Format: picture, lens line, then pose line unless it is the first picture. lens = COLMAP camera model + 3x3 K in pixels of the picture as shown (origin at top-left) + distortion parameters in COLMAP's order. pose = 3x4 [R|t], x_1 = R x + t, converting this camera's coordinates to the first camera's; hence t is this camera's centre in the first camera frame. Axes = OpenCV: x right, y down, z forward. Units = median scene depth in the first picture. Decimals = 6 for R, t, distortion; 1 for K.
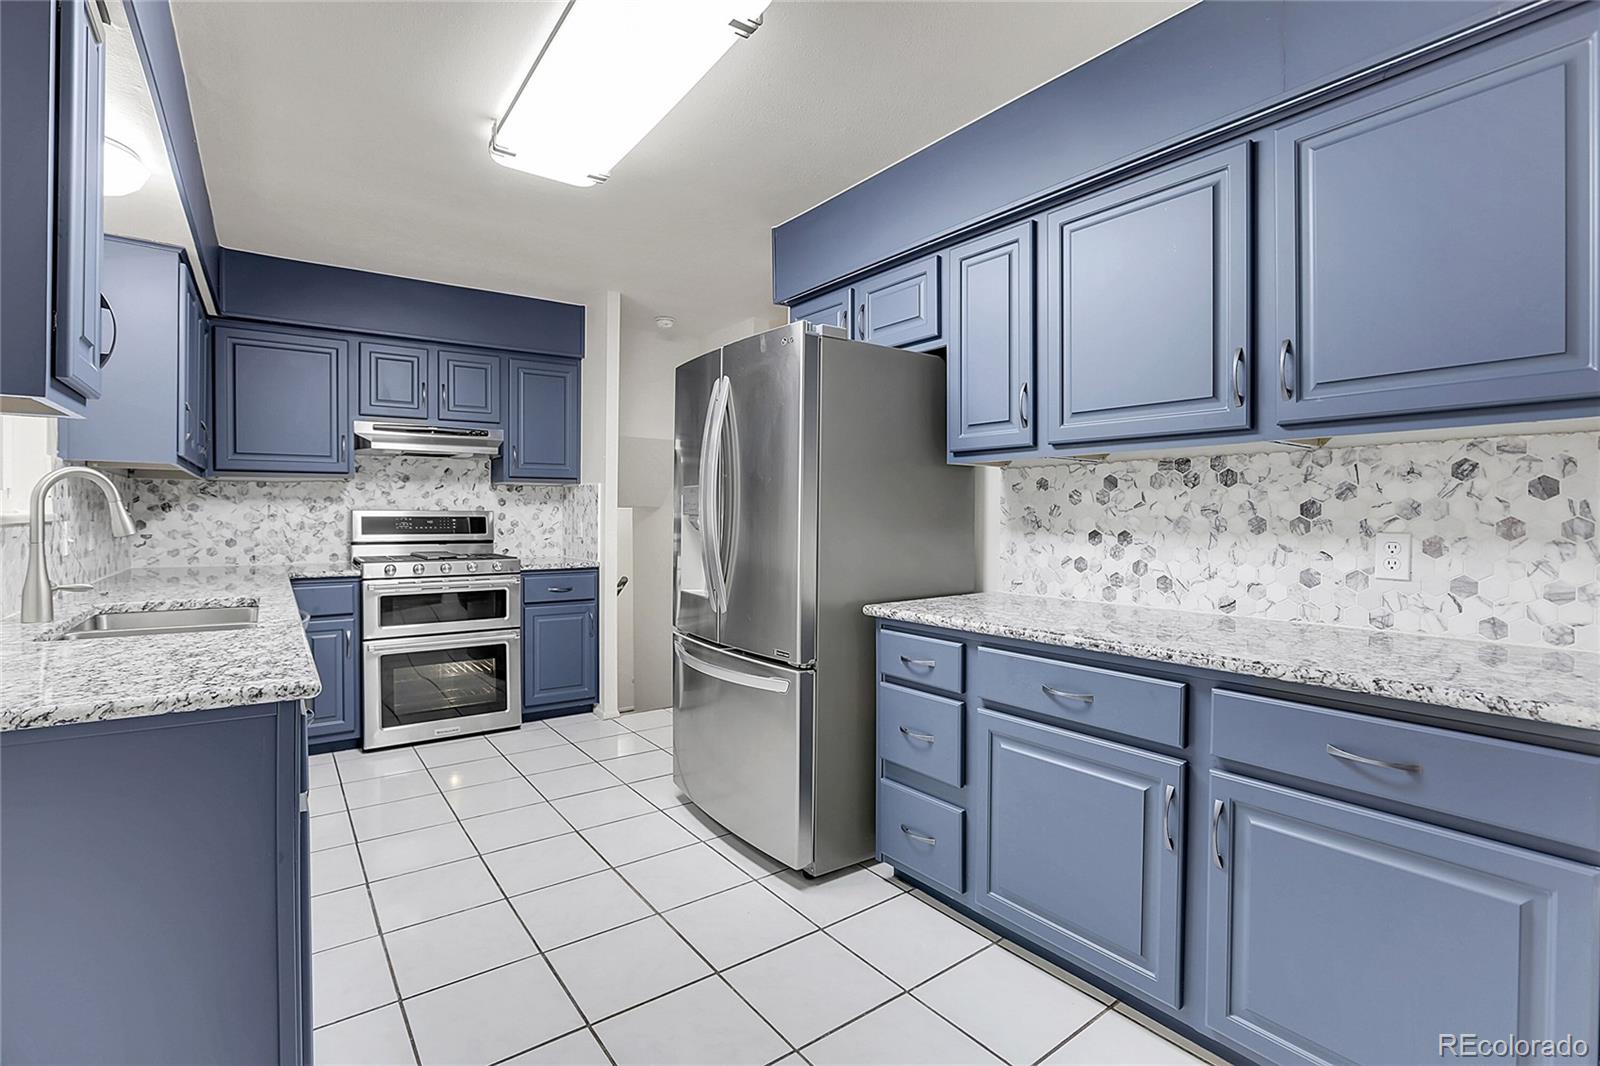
lens RADIAL K [[741.2, 0, 801.6], [0, 741.2, 524.1], [0, 0, 1]] dist [-0.017736, 0.001942]
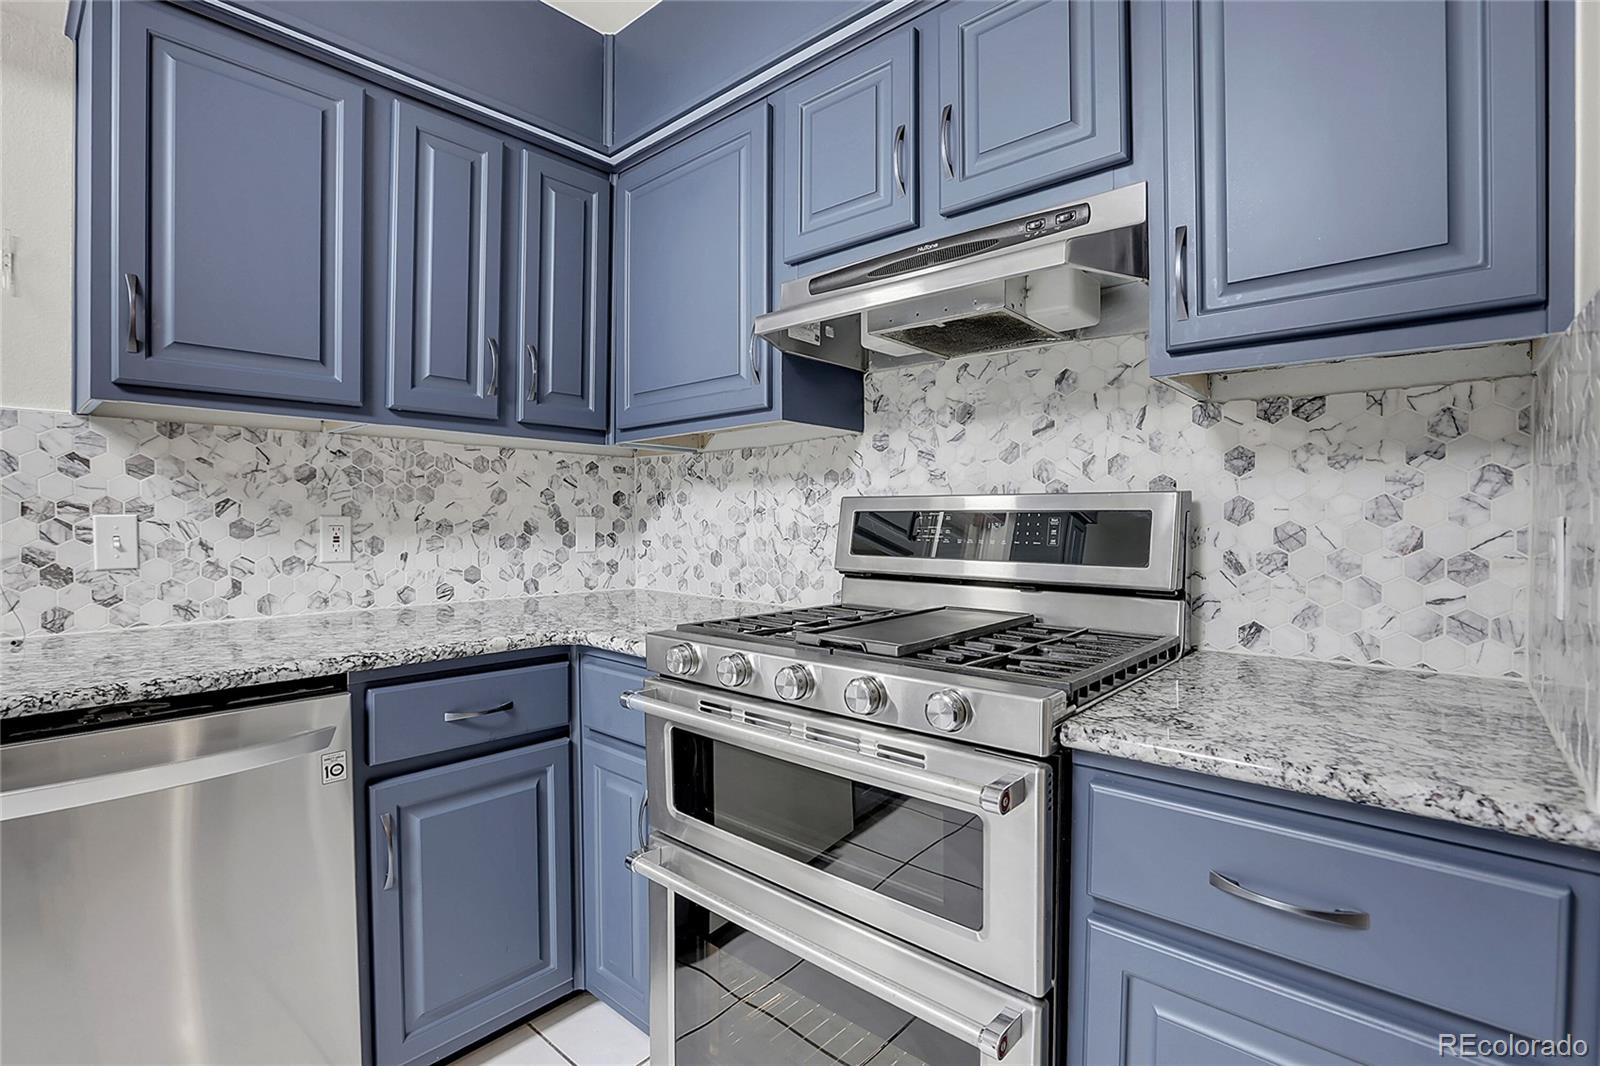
lens RADIAL K [[741.2, 0, 802.3], [0, 741.2, 526.5], [0, 0, 1]] dist [-0.017736, 0.001942]
pose [[0.210590, 0.010554, -0.977517, -0.178021], [-0.010971, 0.999904, 0.008432, -0.004928], [0.977513, 0.008949, 0.210686, 0.861014]]
